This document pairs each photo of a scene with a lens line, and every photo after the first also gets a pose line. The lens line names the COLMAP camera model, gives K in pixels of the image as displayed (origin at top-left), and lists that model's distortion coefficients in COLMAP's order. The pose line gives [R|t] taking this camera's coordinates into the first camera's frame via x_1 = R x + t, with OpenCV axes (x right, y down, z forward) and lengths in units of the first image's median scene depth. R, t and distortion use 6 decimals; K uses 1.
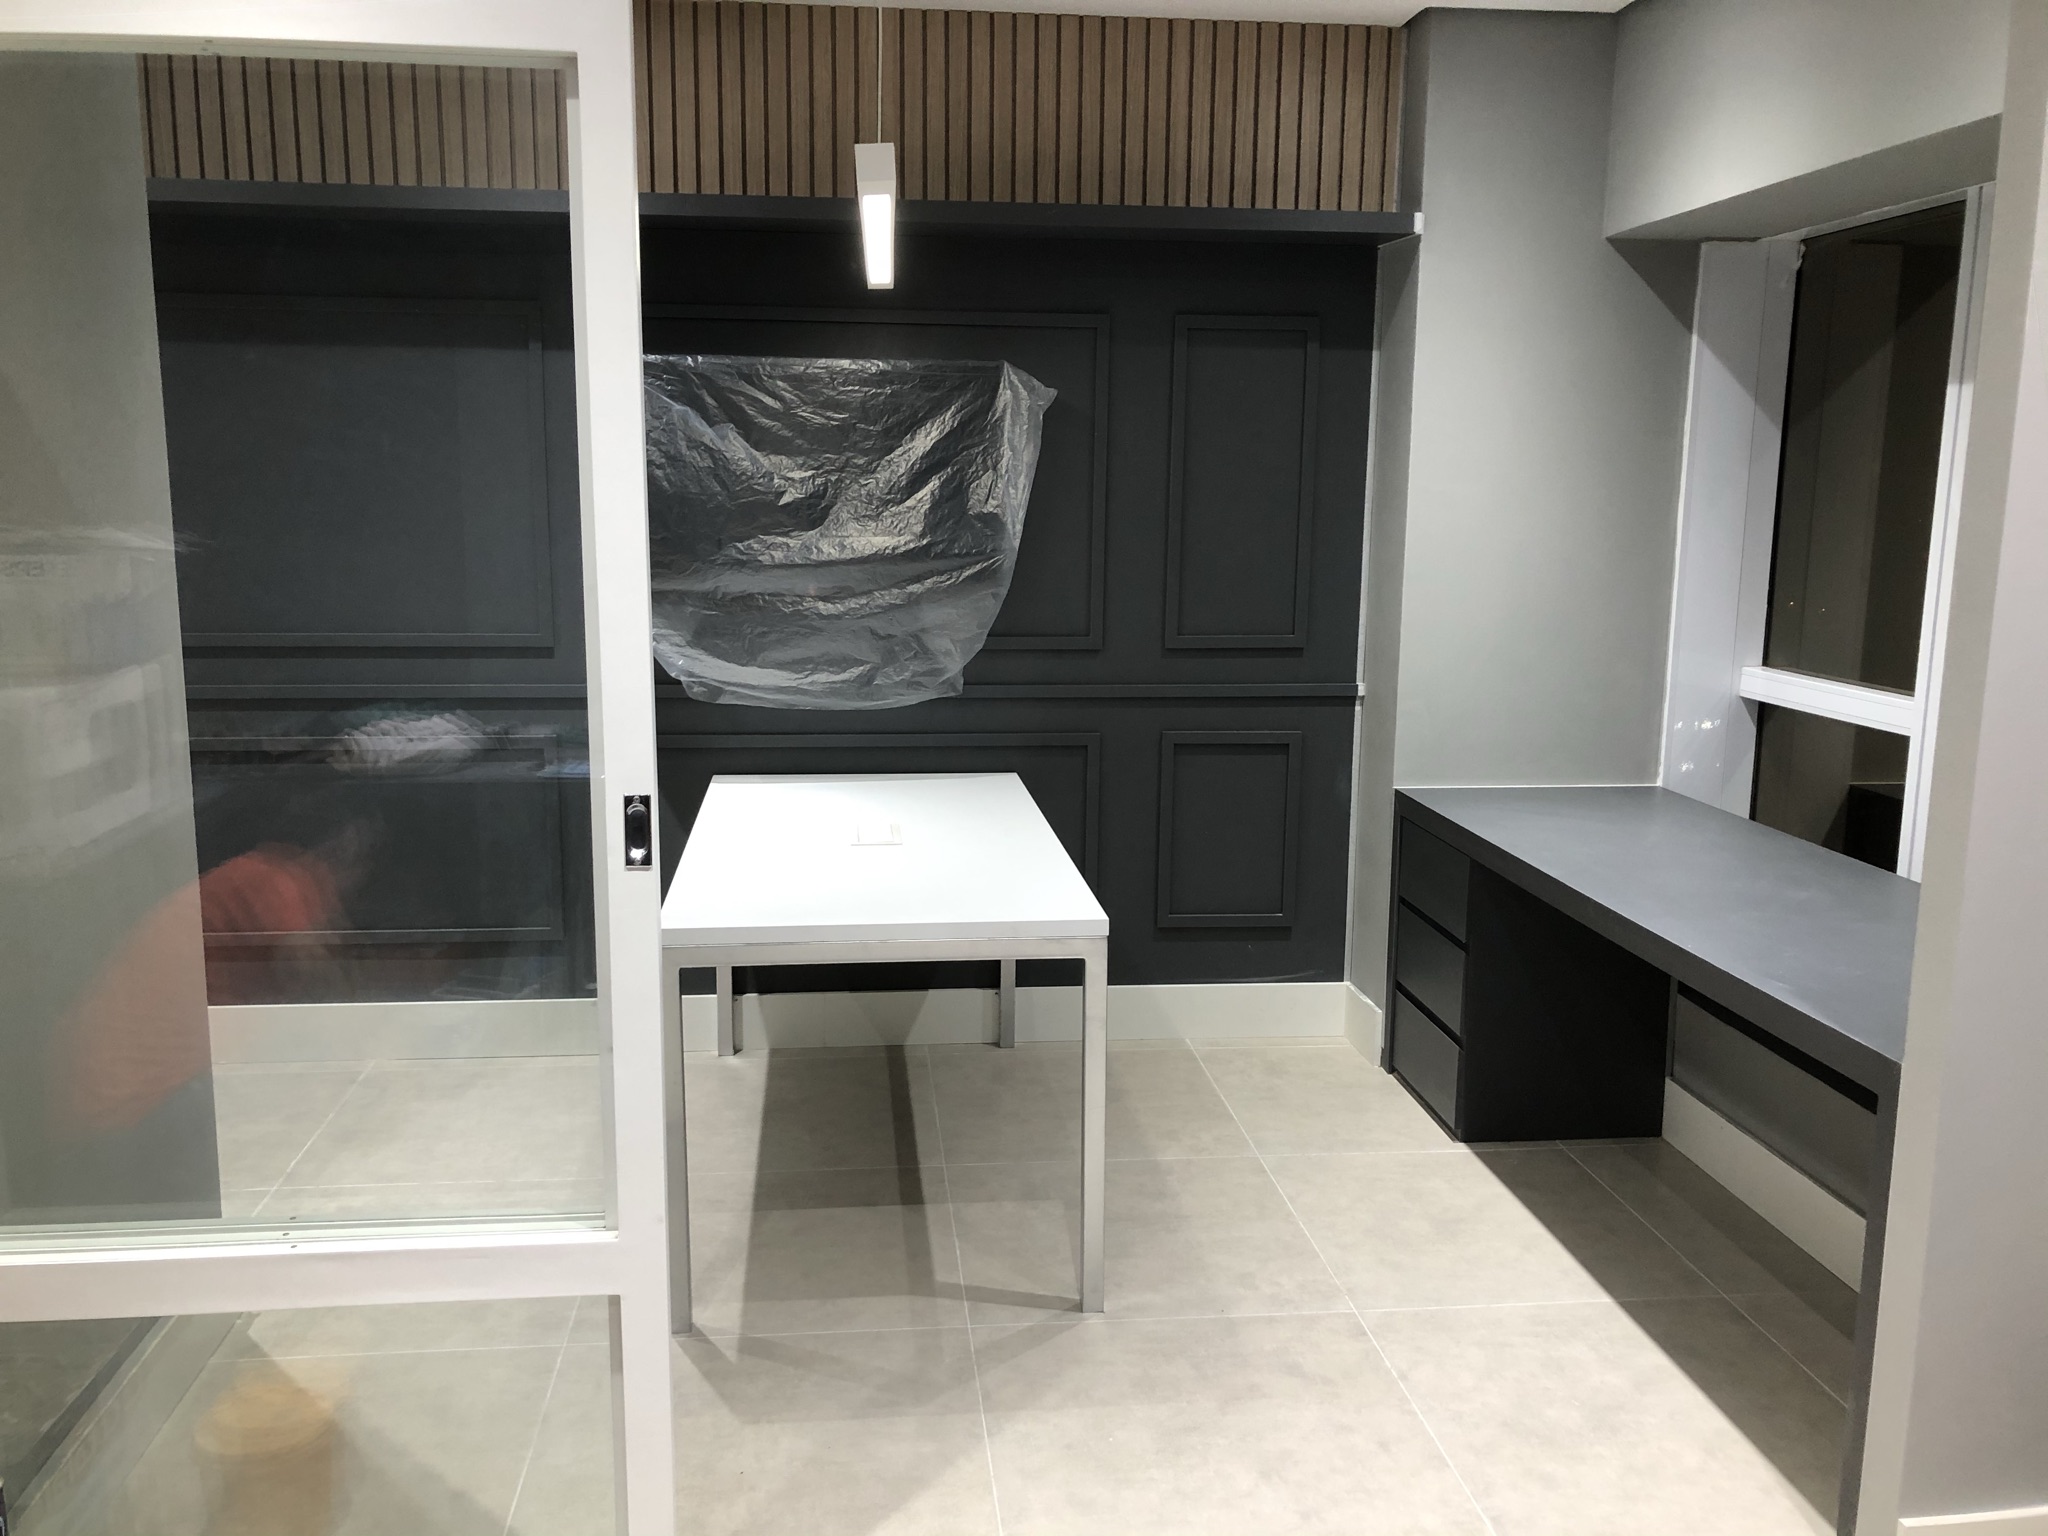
lens RADIAL K [[1684.6, 0, 1005.7], [0, 1684.6, 762.5], [0, 0, 1]] dist [0.031724, -0.032807]
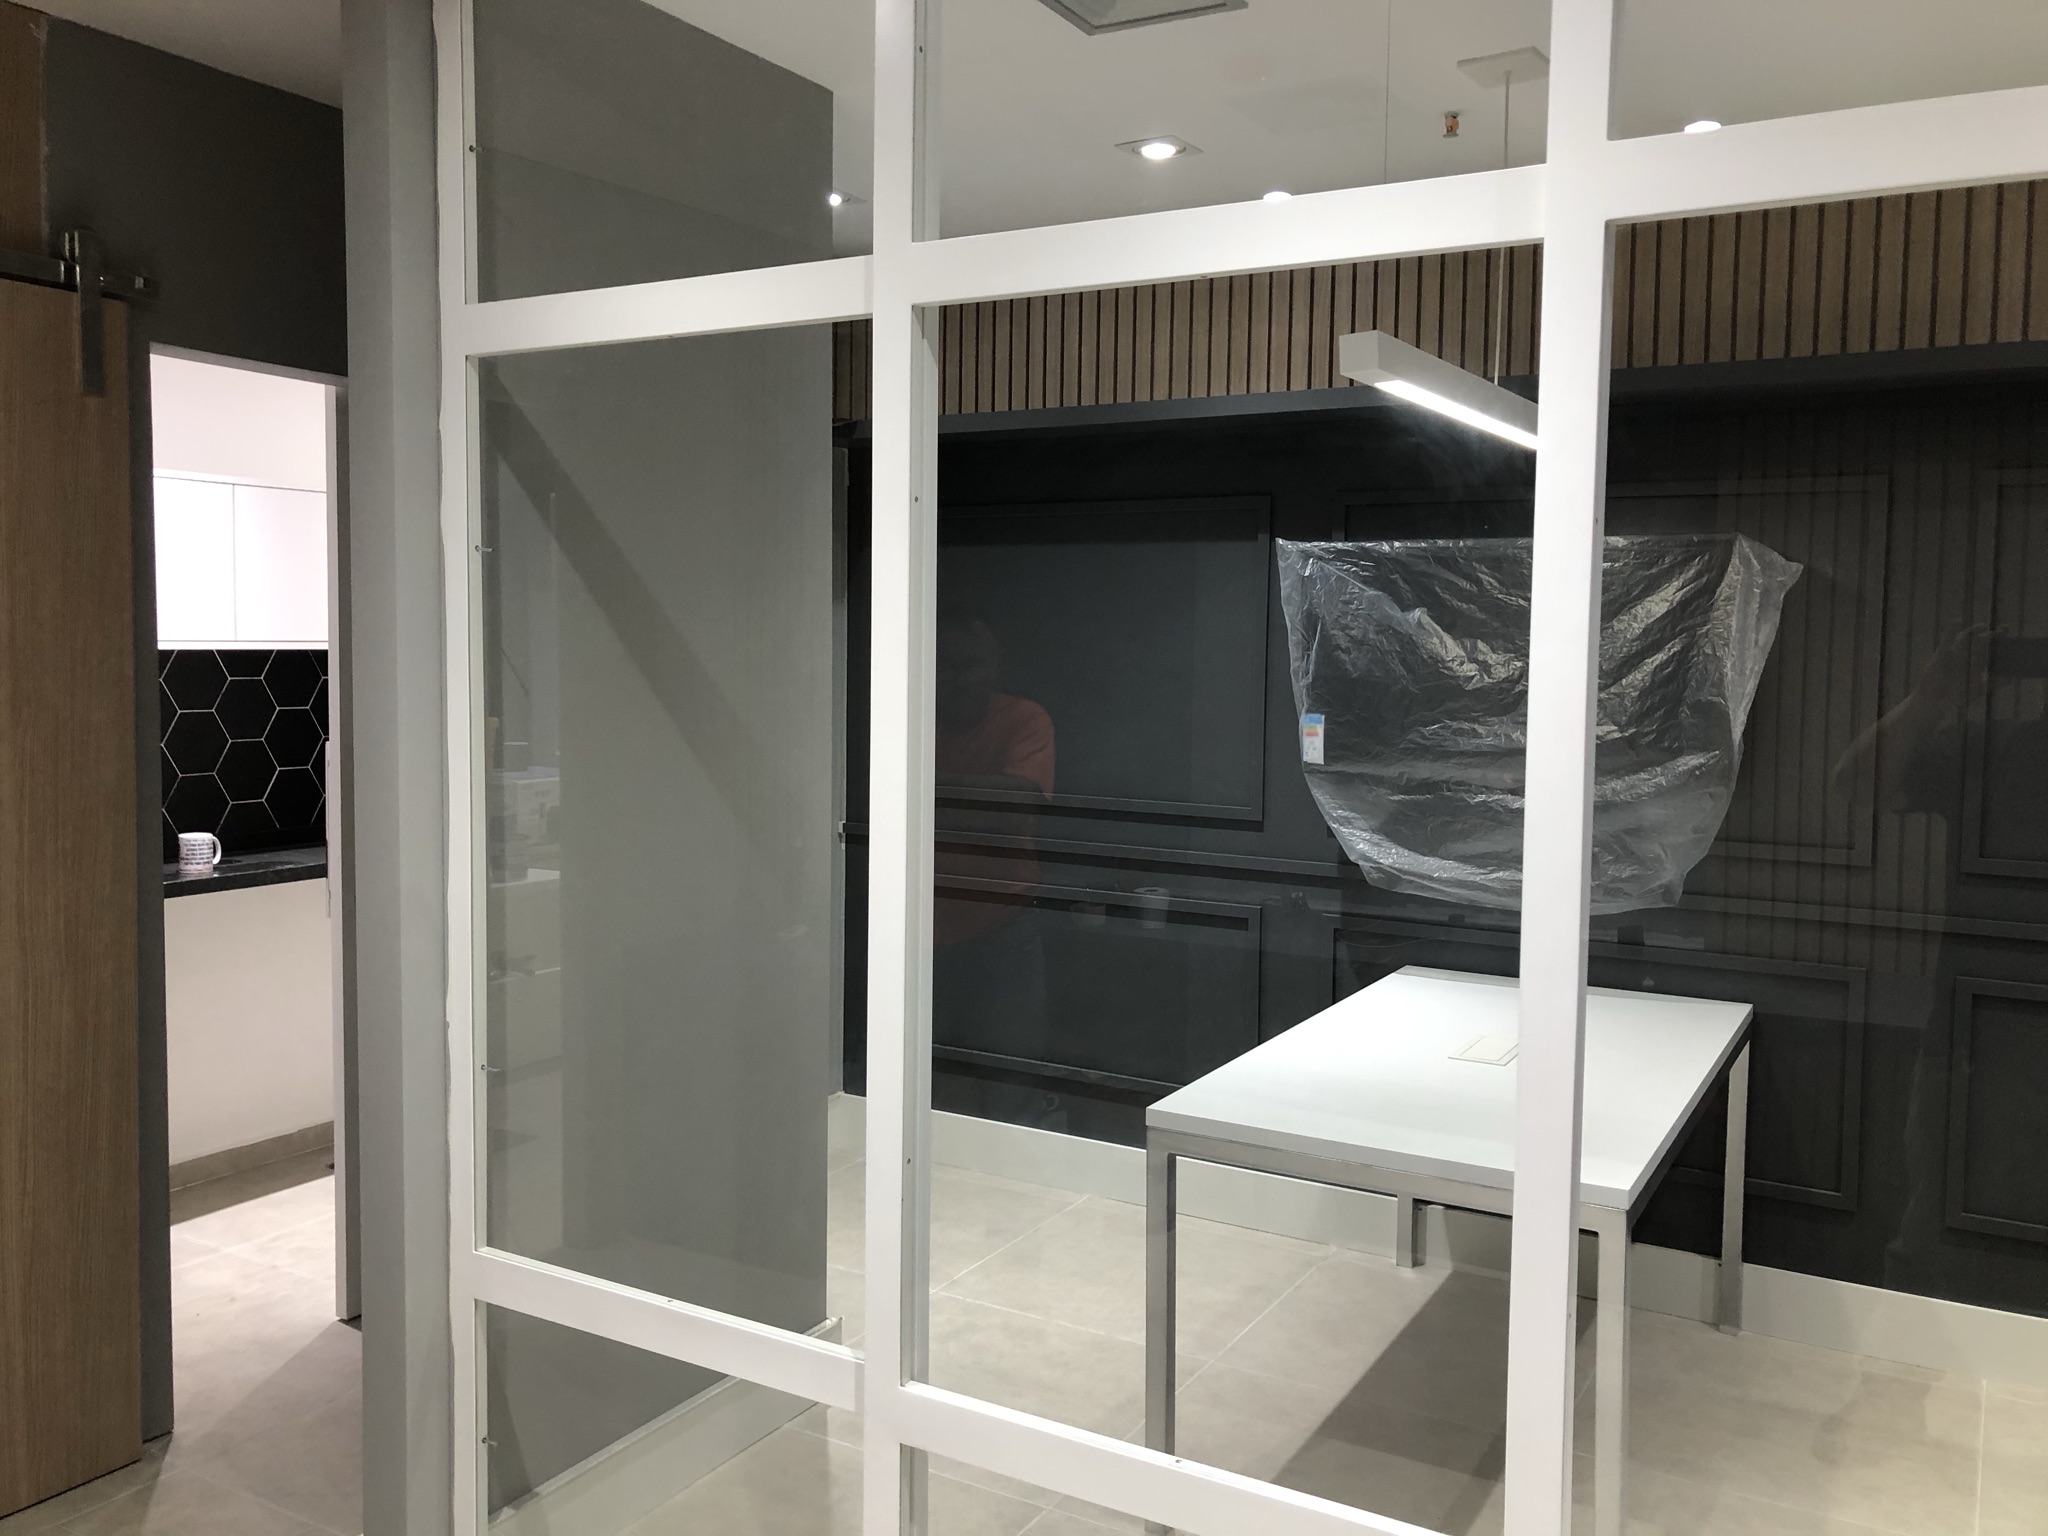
lens RADIAL K [[1684.6, 0, 1010.2], [0, 1684.6, 731.4], [0, 0, 1]] dist [0.031724, -0.032807]
pose [[0.803800, 0.034296, -0.593911, 0.224911], [-0.104257, 0.991007, -0.083874, -0.021734], [0.585693, 0.129337, 0.800147, 0.083065]]
